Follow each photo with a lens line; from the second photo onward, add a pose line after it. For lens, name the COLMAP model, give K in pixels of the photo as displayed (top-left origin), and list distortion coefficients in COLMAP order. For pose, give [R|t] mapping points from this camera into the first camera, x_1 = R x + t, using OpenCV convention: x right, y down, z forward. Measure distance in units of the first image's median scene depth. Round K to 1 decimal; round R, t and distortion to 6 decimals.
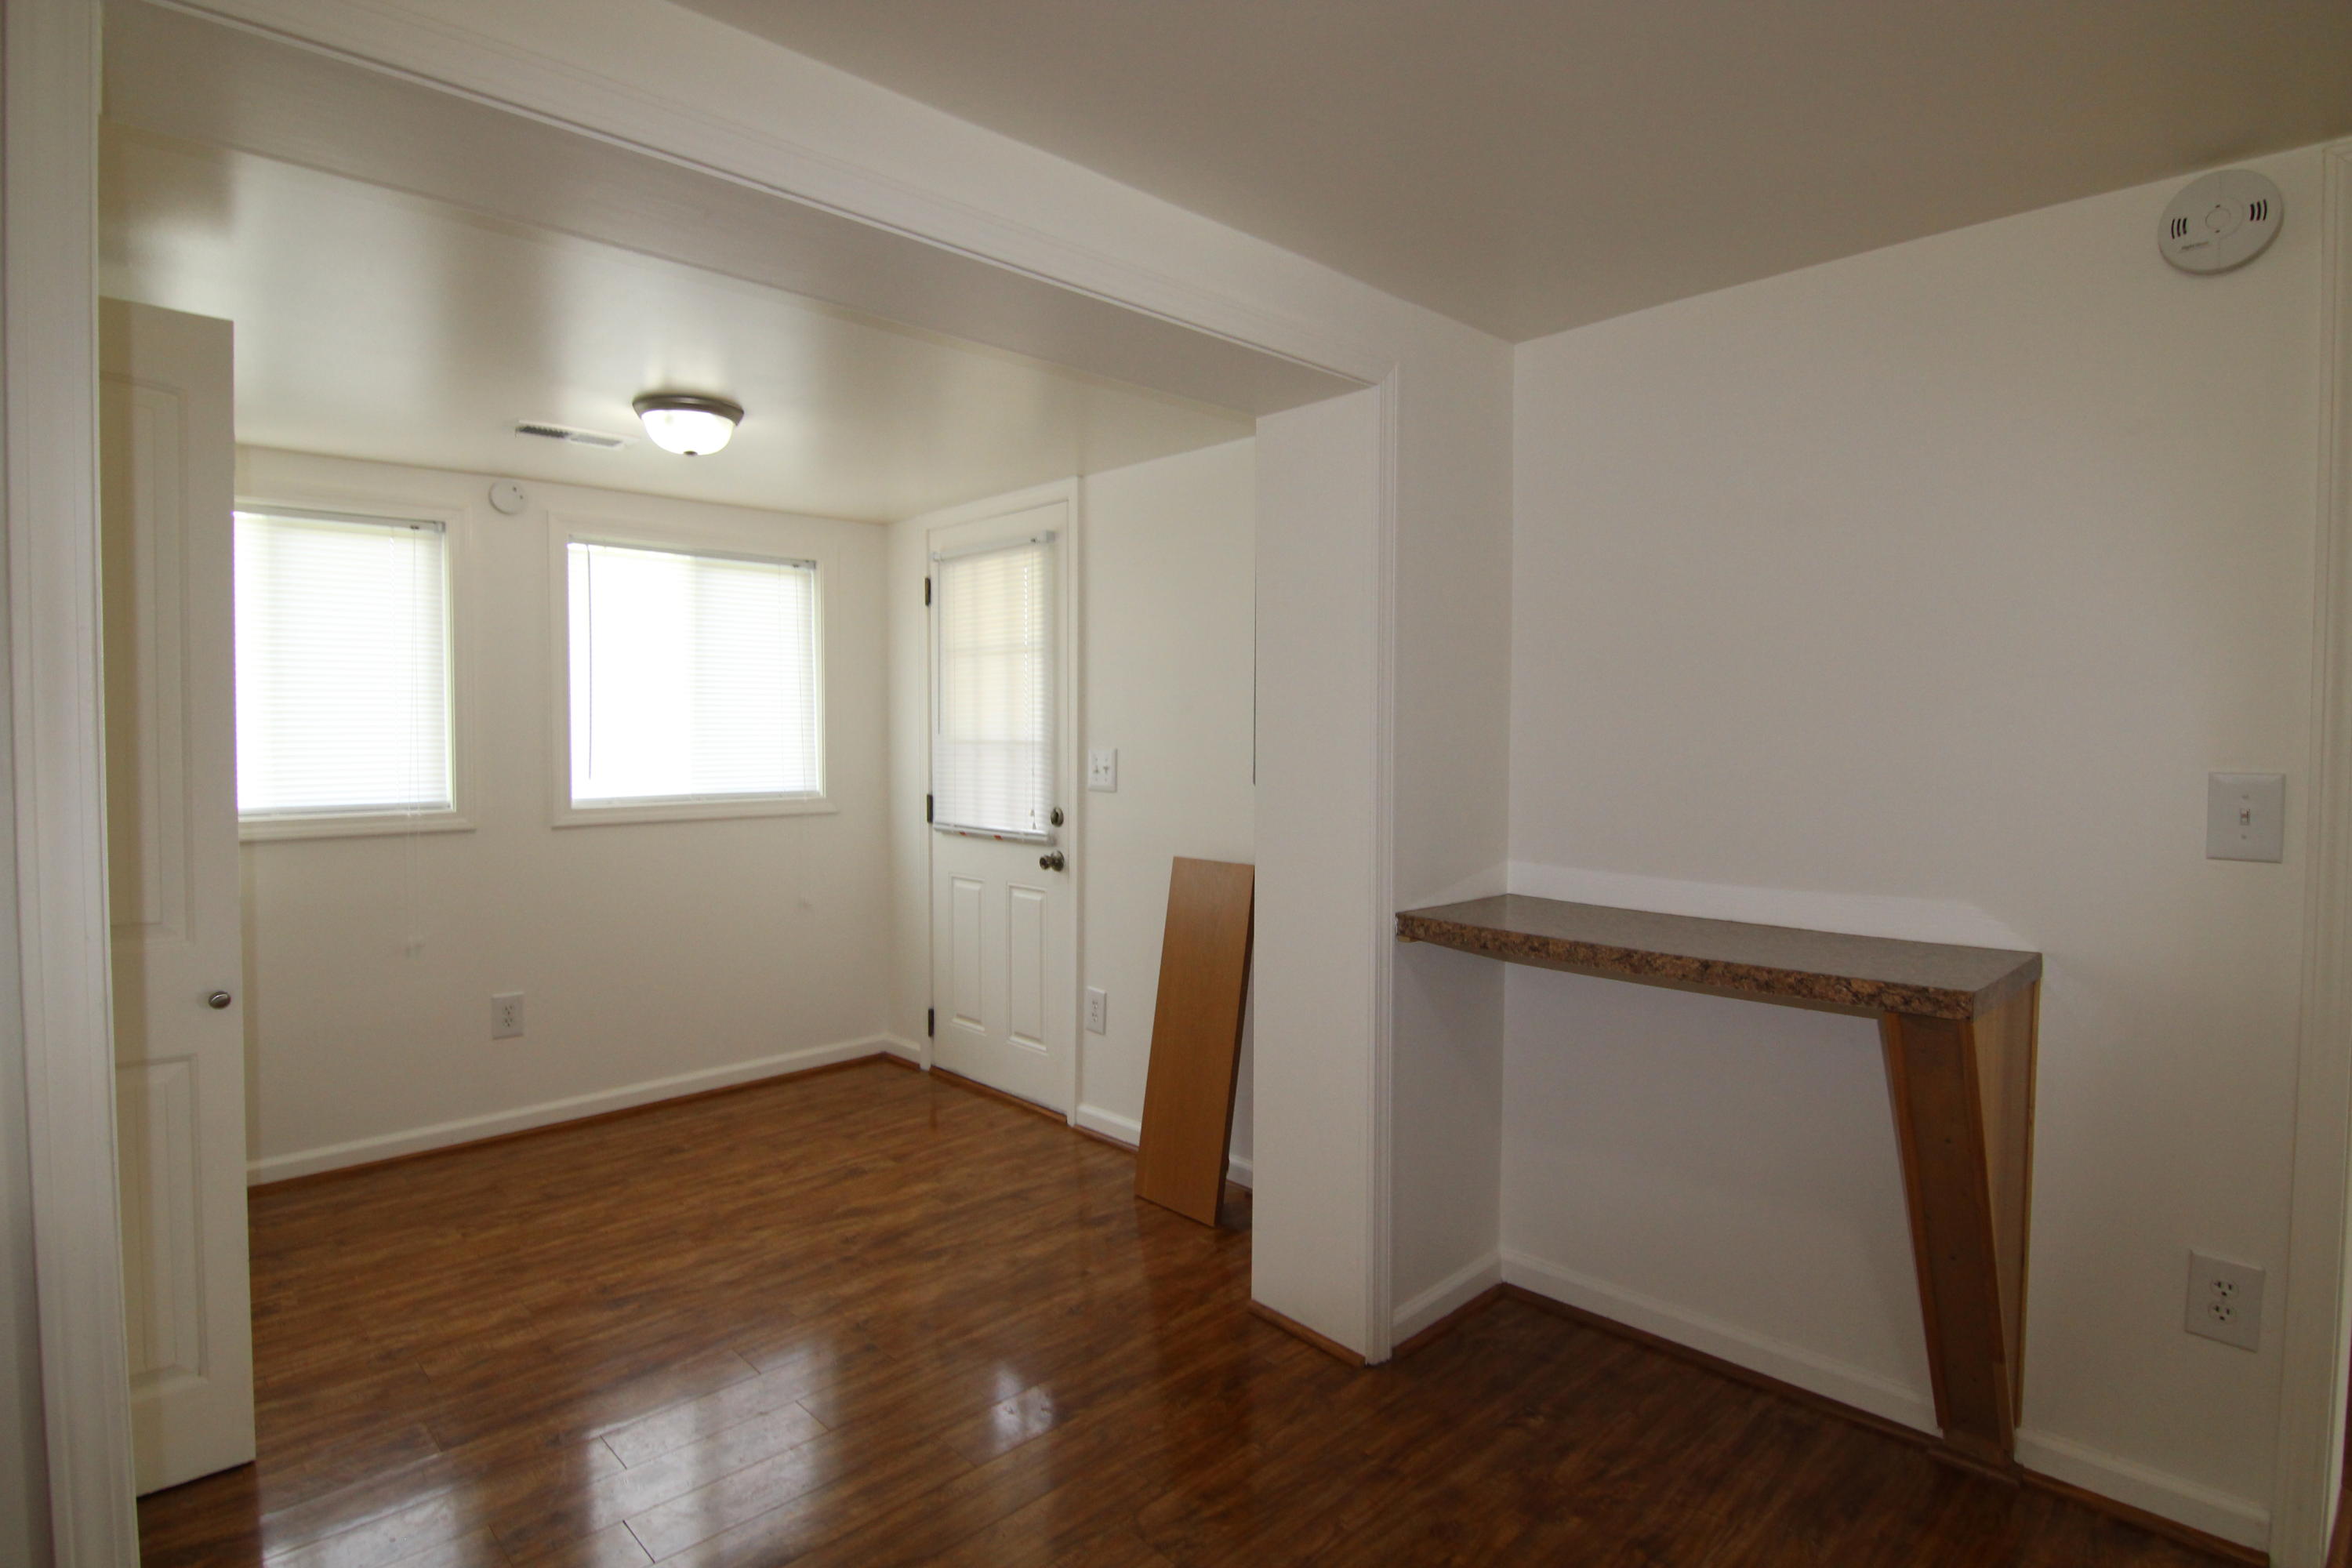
lens RADIAL K [[1192.8, 0, 1175.3], [0, 1192.8, 775.0], [0, 0, 1]] dist [-0.003761, -0.014033]
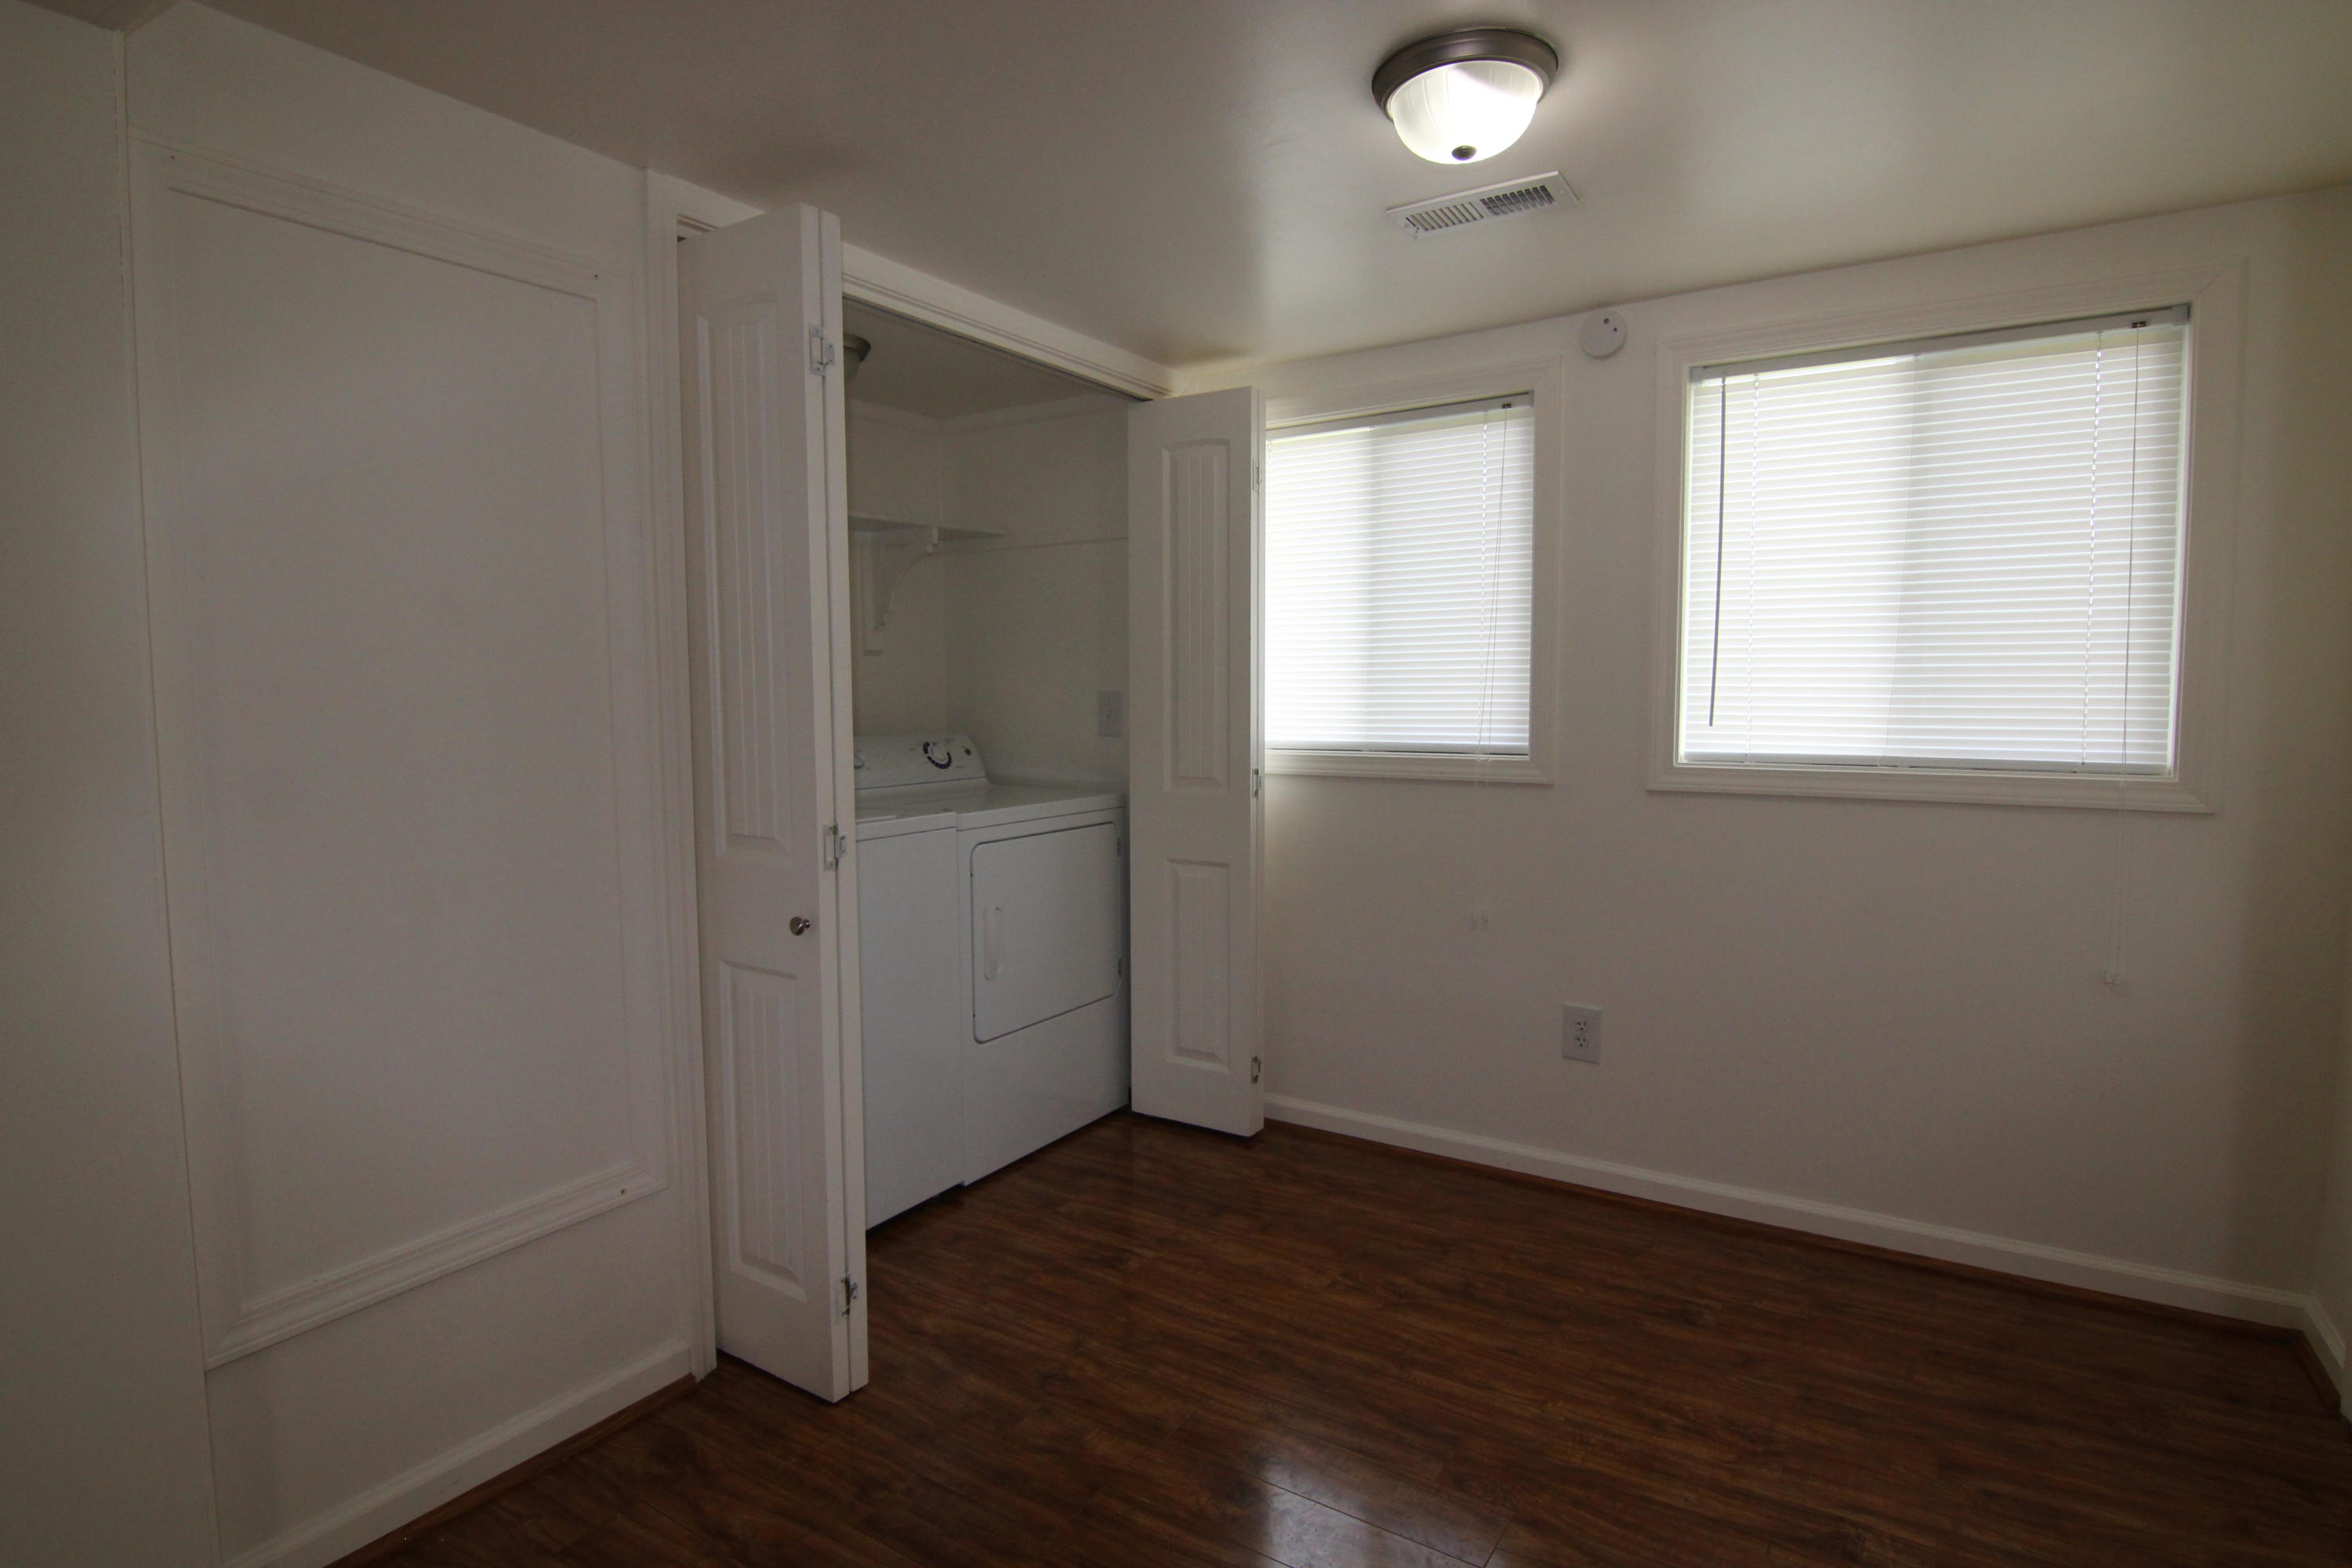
lens RADIAL K [[1192.8, 0, 1175.3], [0, 1192.8, 775.0], [0, 0, 1]] dist [-0.003761, -0.014033]
pose [[0.228143, 0.068625, -0.971206, 0.111559], [-0.032540, 0.997493, 0.062838, -0.001392], [0.973084, 0.017267, 0.229804, 0.599168]]
